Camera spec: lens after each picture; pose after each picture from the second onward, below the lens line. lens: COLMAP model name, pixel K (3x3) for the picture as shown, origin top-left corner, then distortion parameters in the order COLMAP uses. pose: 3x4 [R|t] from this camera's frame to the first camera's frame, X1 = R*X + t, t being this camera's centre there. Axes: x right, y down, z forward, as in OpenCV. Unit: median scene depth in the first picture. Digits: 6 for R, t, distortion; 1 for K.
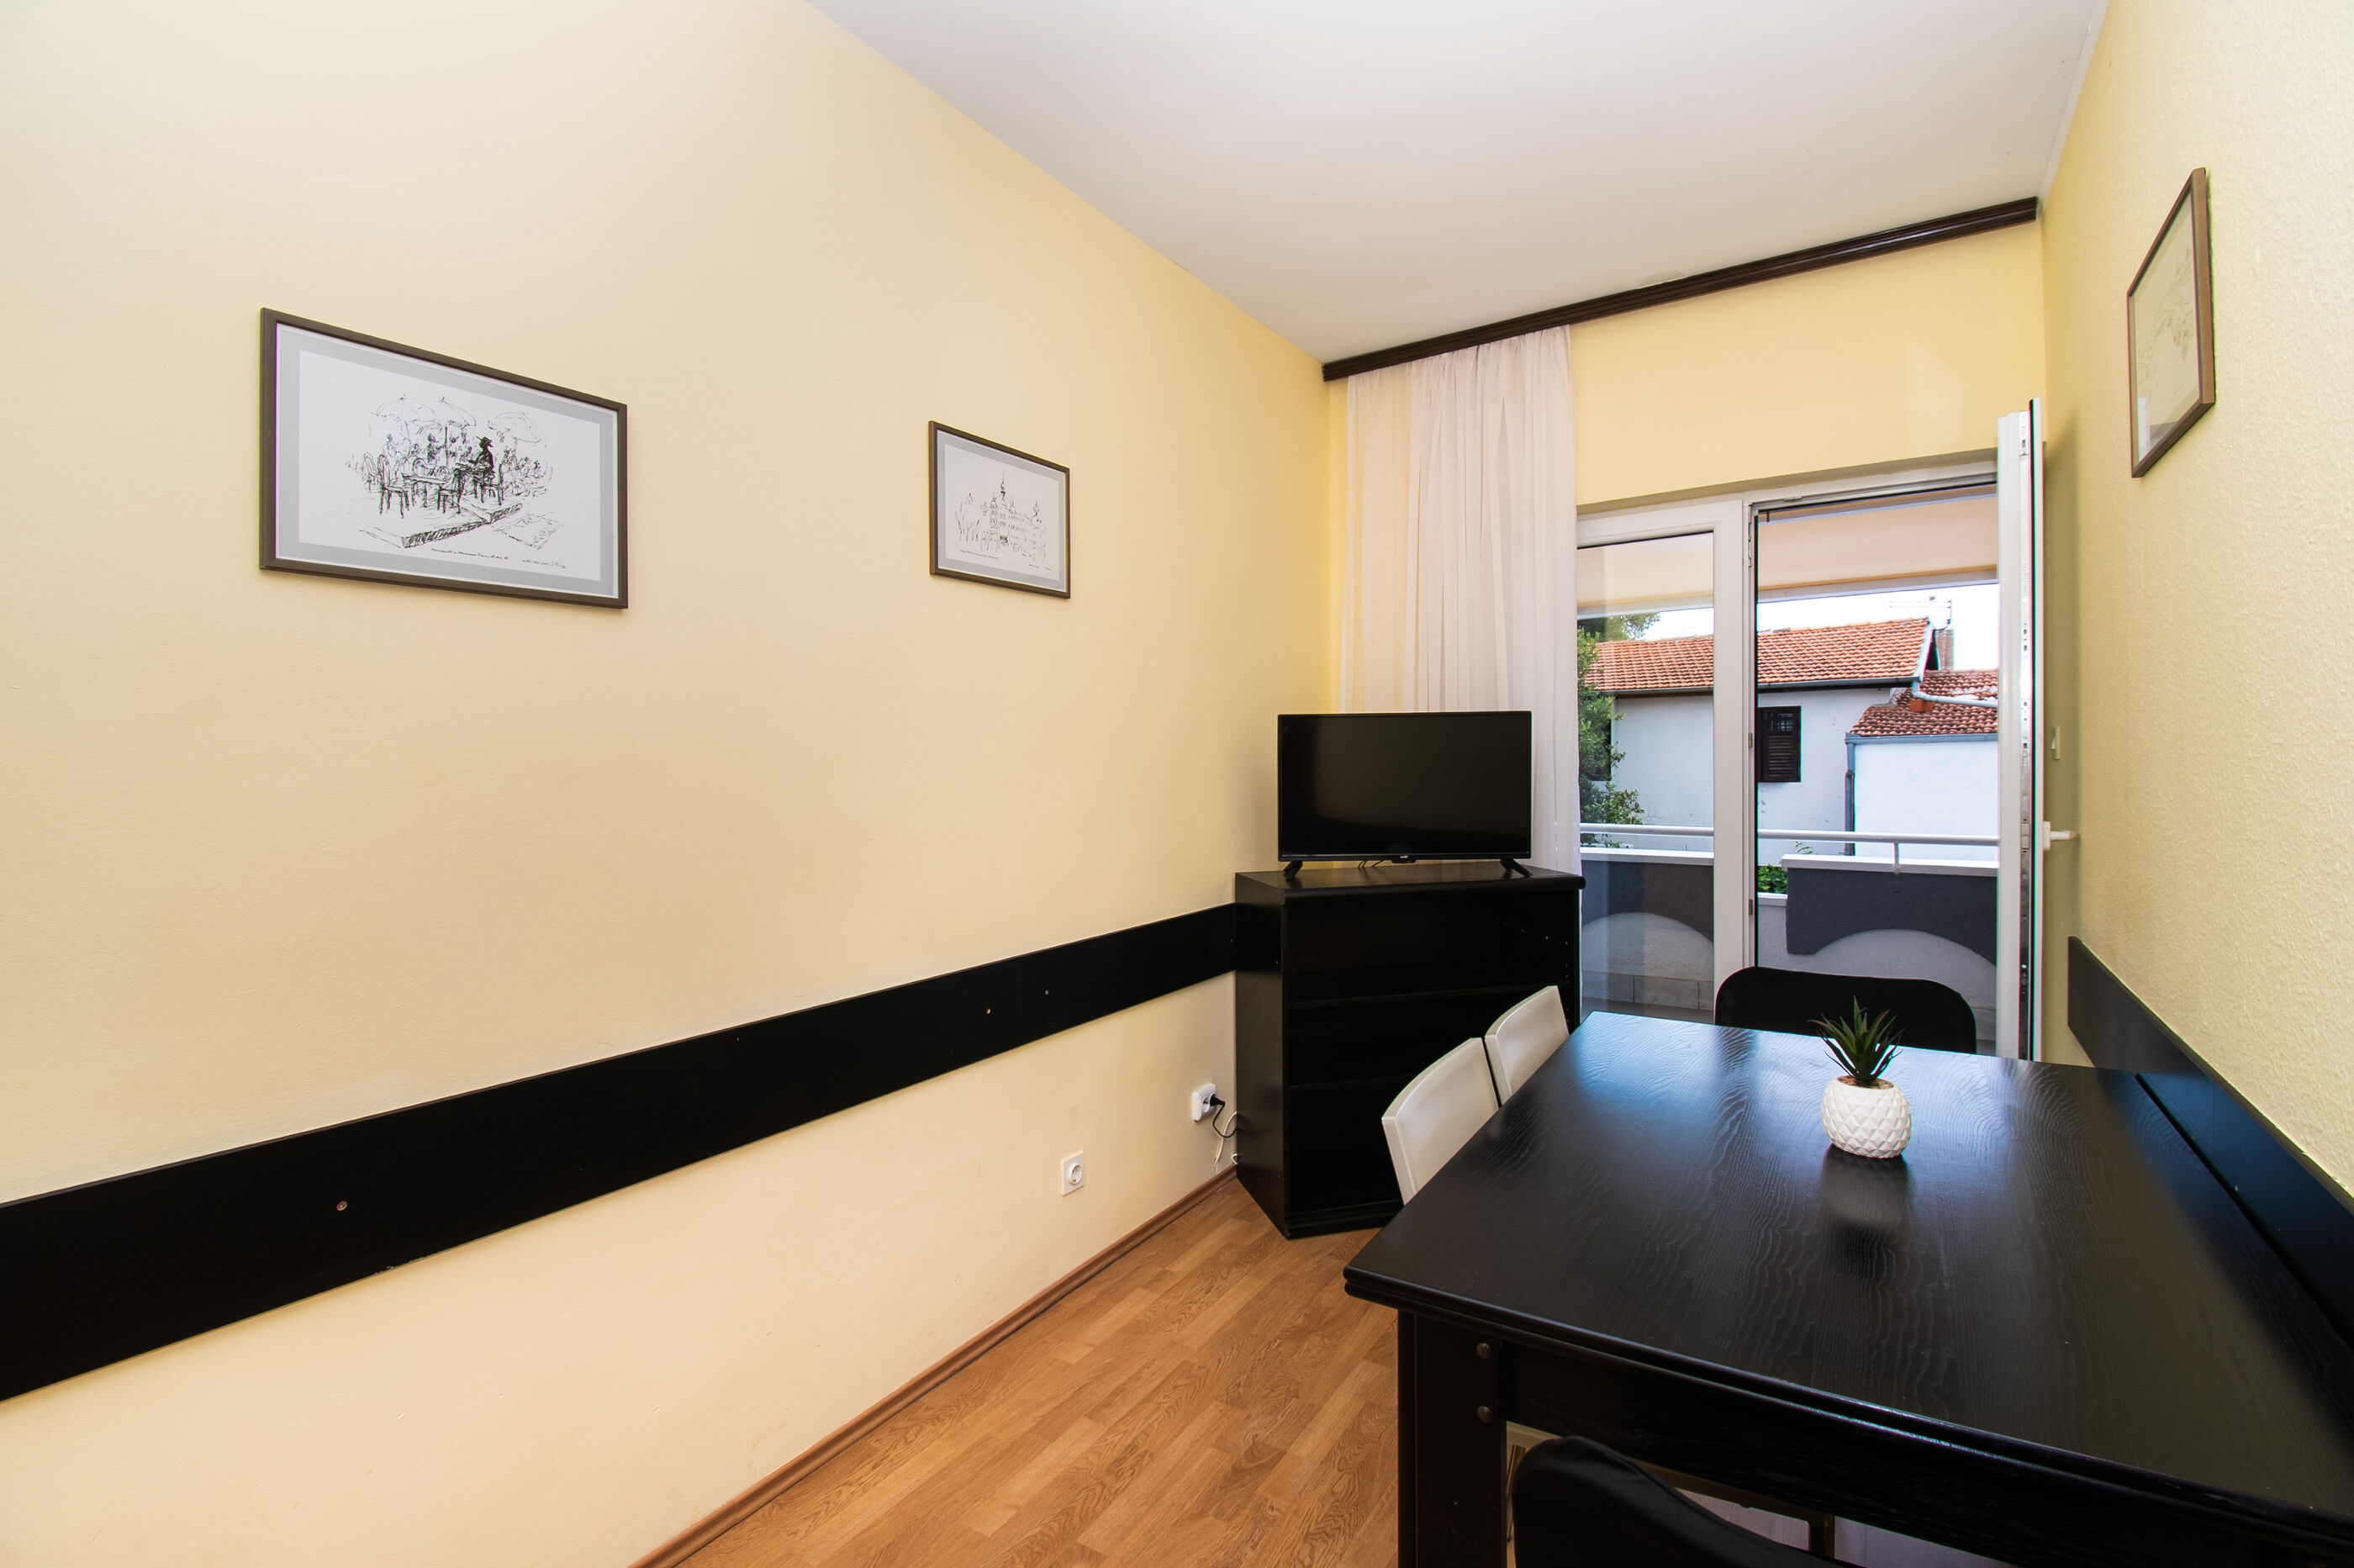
lens RADIAL K [[1050.5, 0, 1186.6], [0, 1050.5, 766.0], [0, 0, 1]] dist [-0.002237, -0.009529]
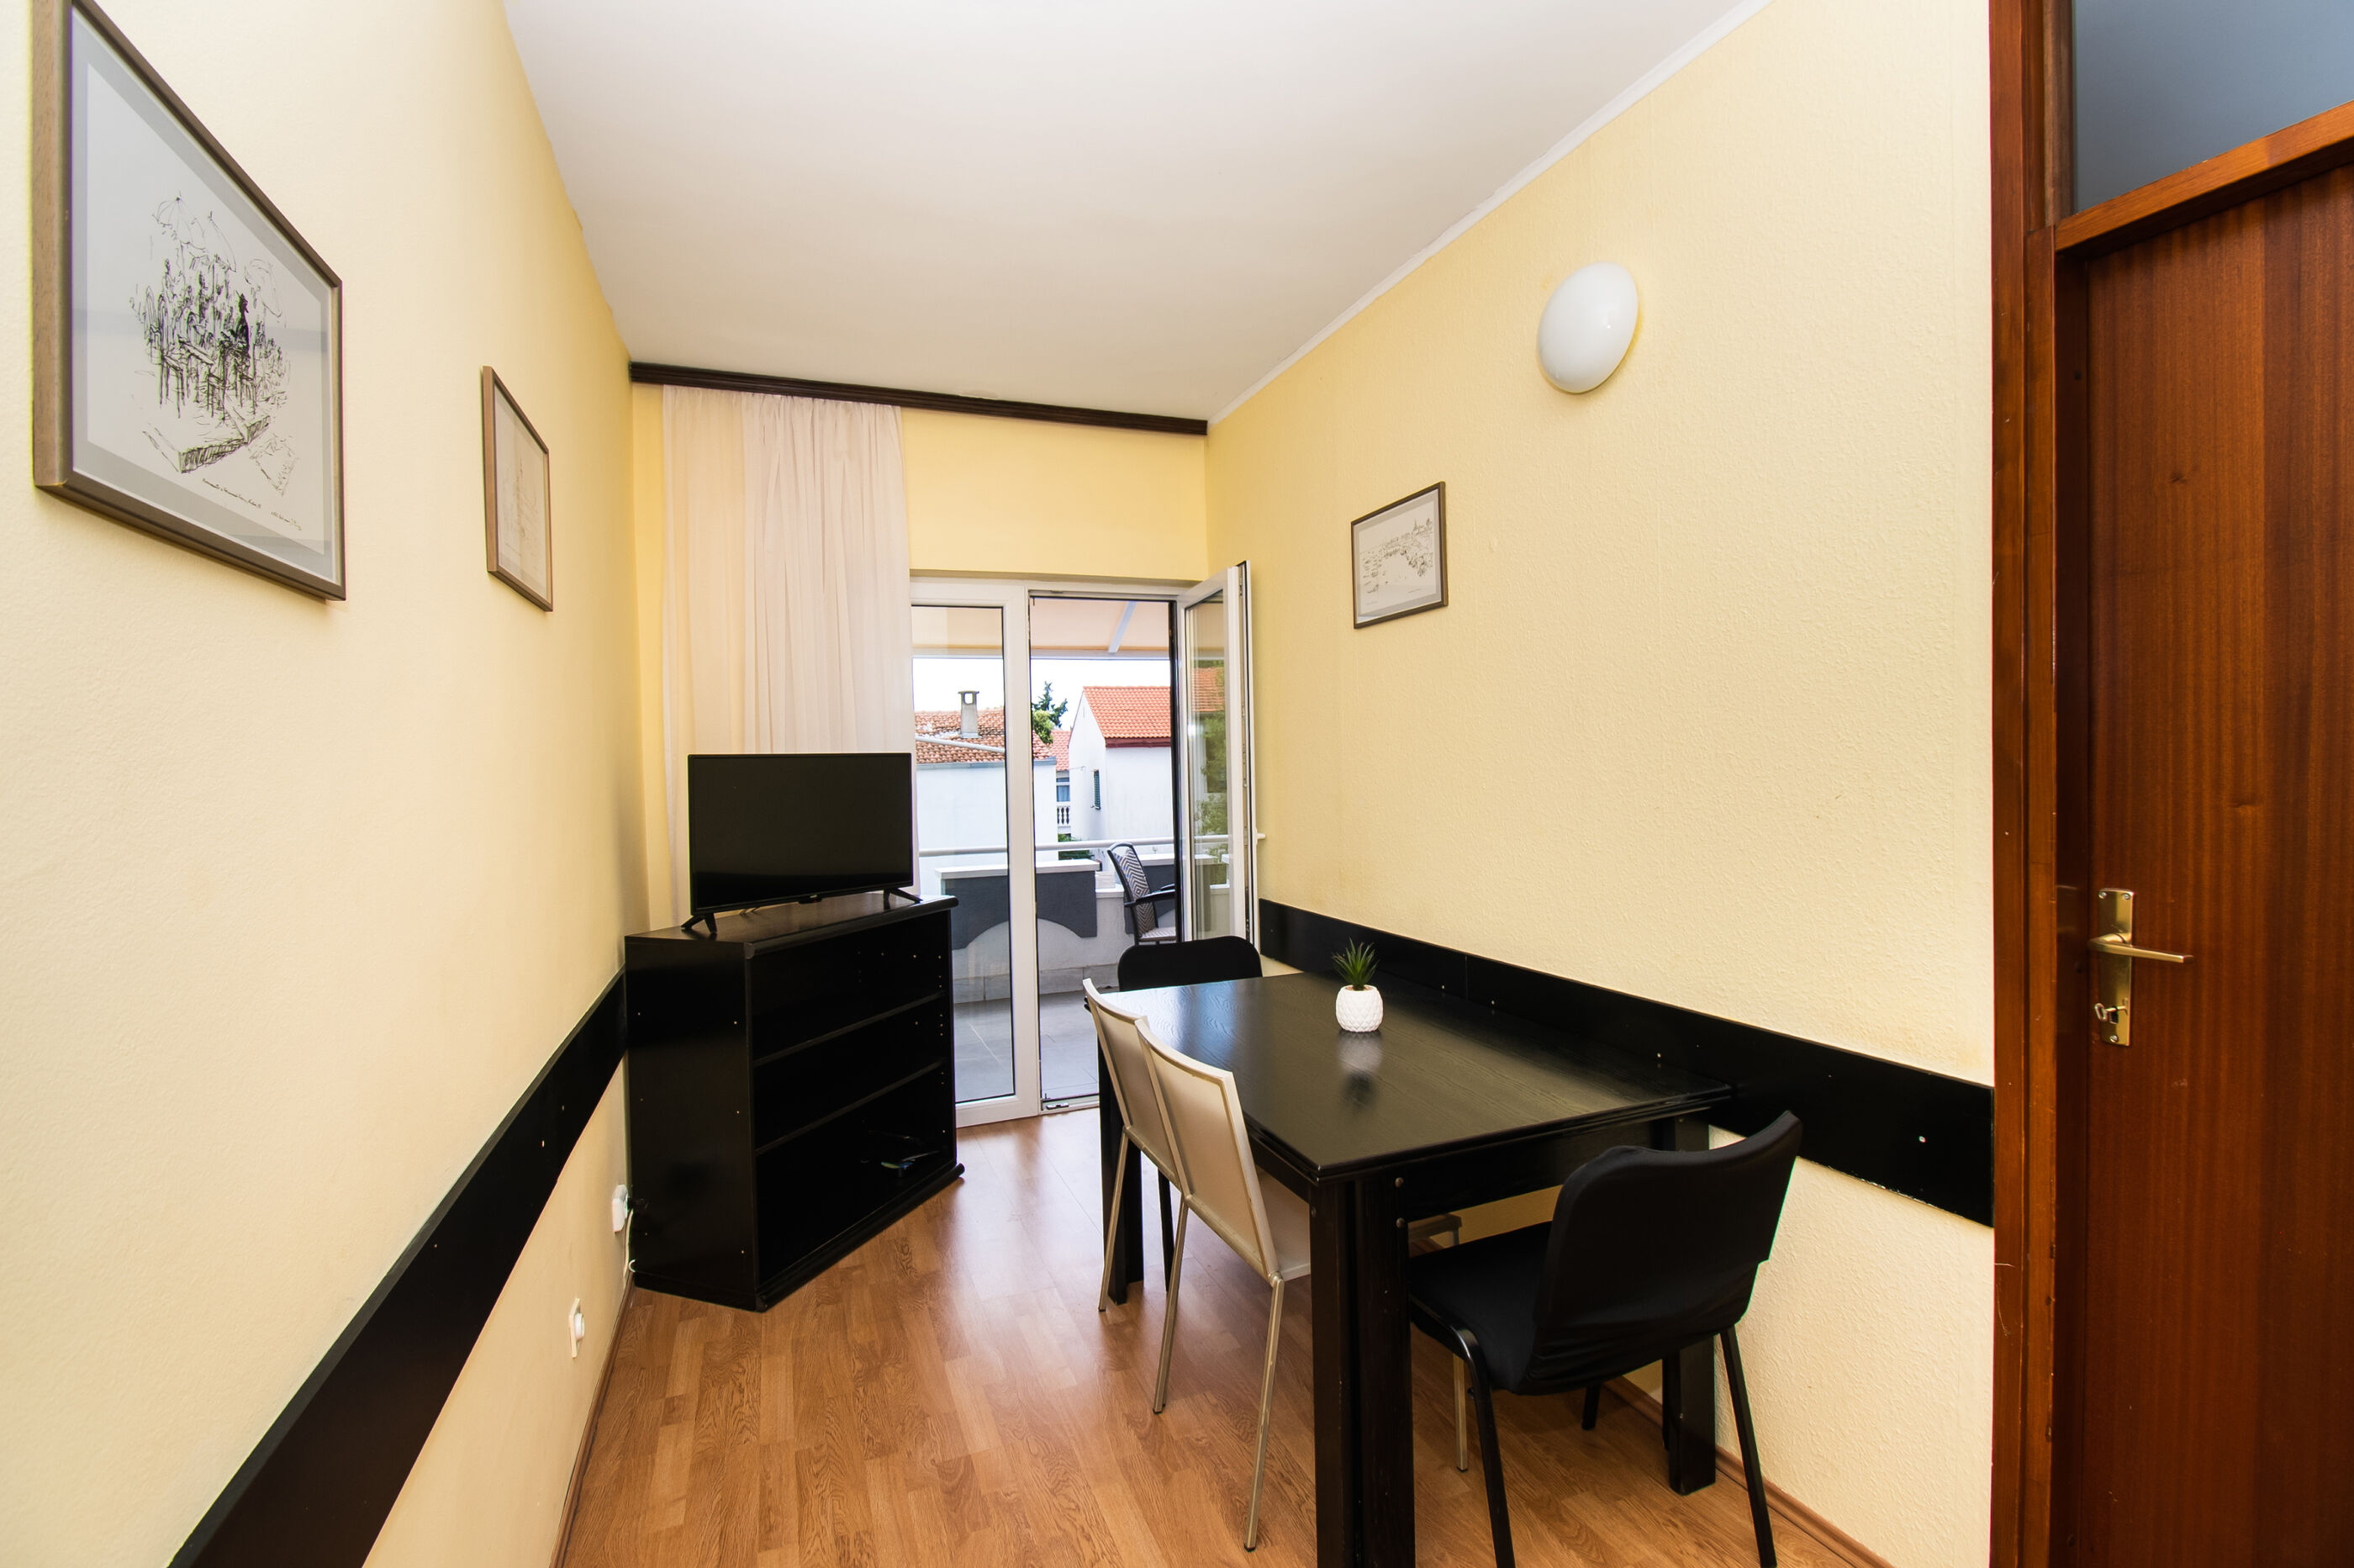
lens RADIAL K [[1050.5, 0, 1198.2], [0, 1050.5, 781.1], [0, 0, 1]] dist [-0.002237, -0.009529]
pose [[0.570928, -0.013794, 0.820884, -0.521323], [0.023361, 0.999727, 0.000552, -0.021340], [-0.820668, 0.018862, 0.571094, 0.153203]]
